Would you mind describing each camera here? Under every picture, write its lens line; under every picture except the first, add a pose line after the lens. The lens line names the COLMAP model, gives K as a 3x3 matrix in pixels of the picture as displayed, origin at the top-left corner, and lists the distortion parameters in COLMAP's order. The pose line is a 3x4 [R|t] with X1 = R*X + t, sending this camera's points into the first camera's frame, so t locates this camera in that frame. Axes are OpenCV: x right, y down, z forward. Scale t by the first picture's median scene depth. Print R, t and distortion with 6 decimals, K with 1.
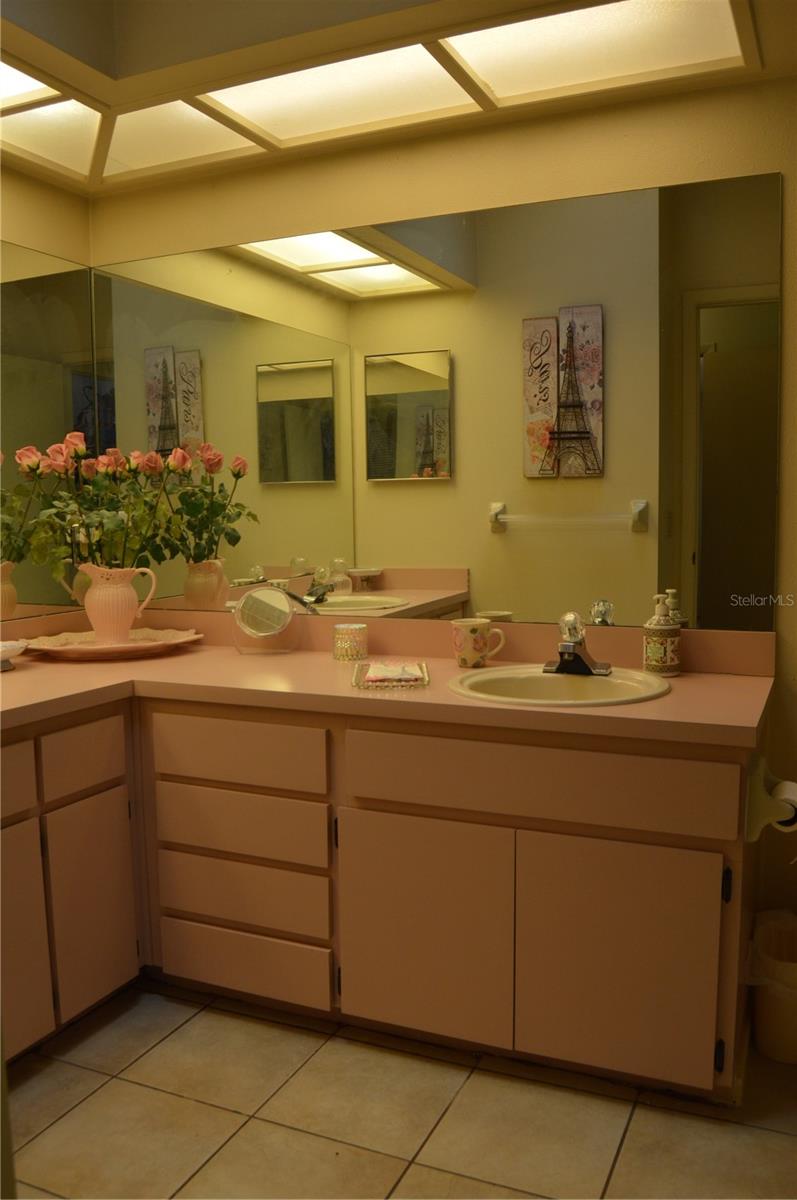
lens RADIAL K [[980.0, 0, 397.7], [0, 980.0, 602.1], [0, 0, 1]] dist [-0.068533, 0.007176]
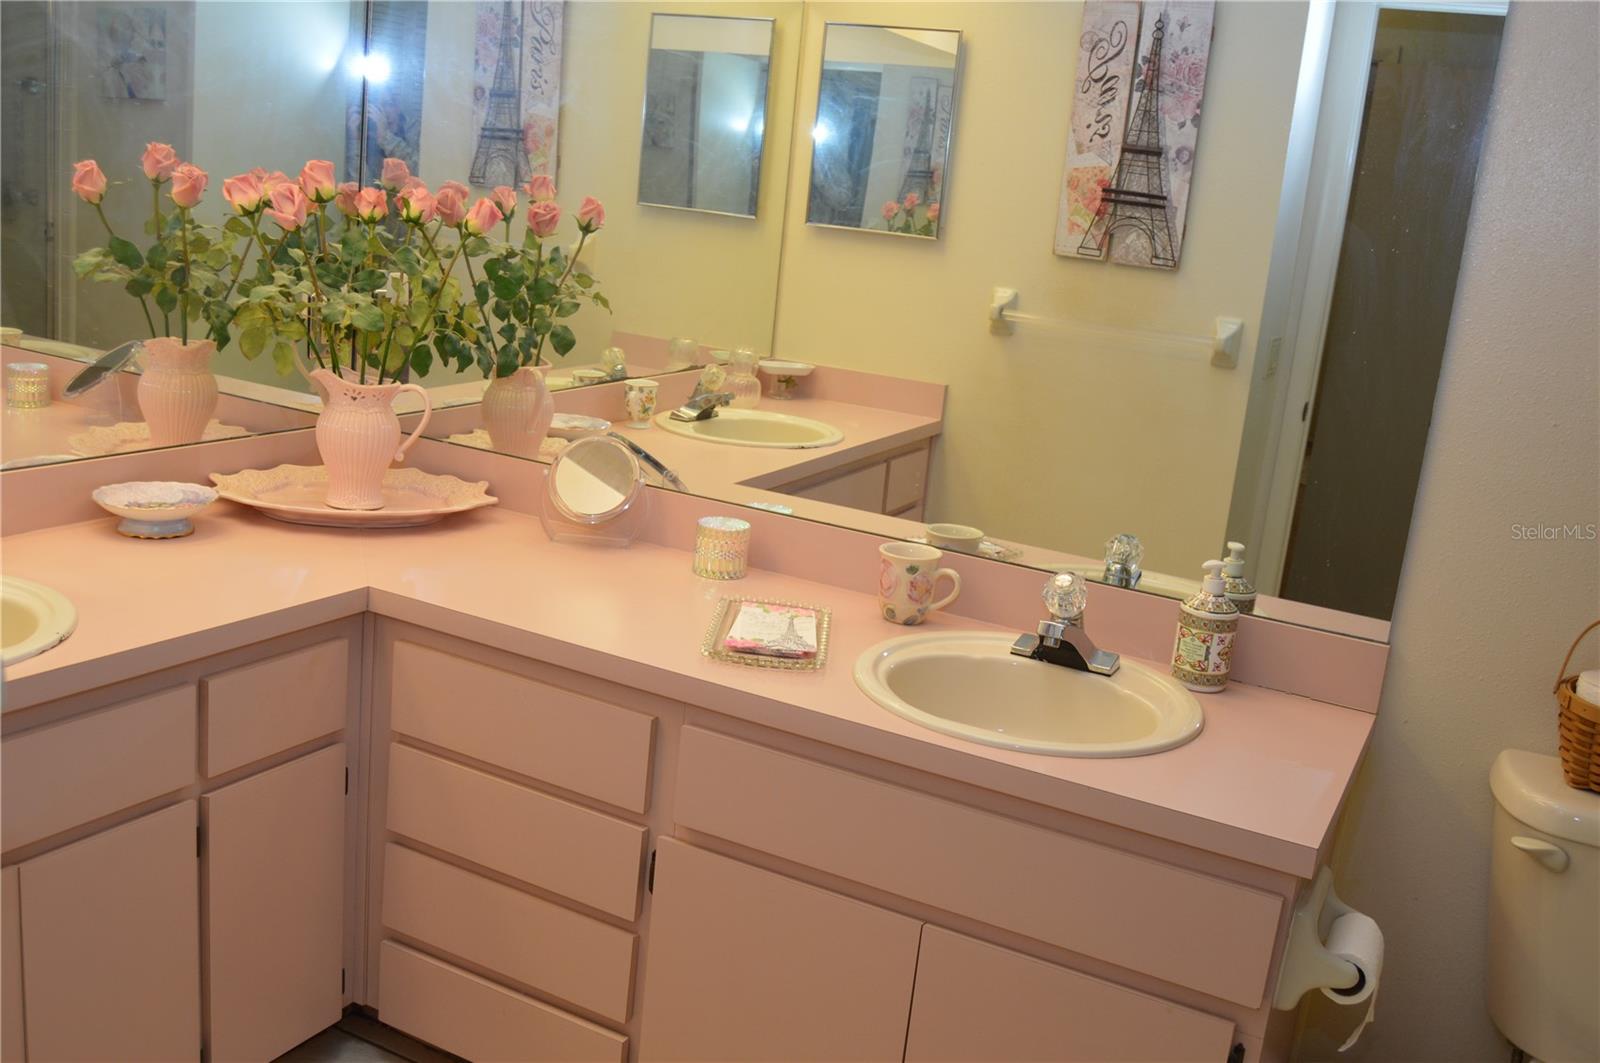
lens RADIAL K [[1500.6, 0, 800.2], [0, 1500.6, 530.6], [0, 0, 1]] dist [-0.059897, 0.000000]
pose [[0.992040, 0.123653, -0.023822, 0.023760], [-0.119677, 0.984637, 0.127151, -0.099050], [0.039179, -0.123288, 0.991597, 0.041482]]
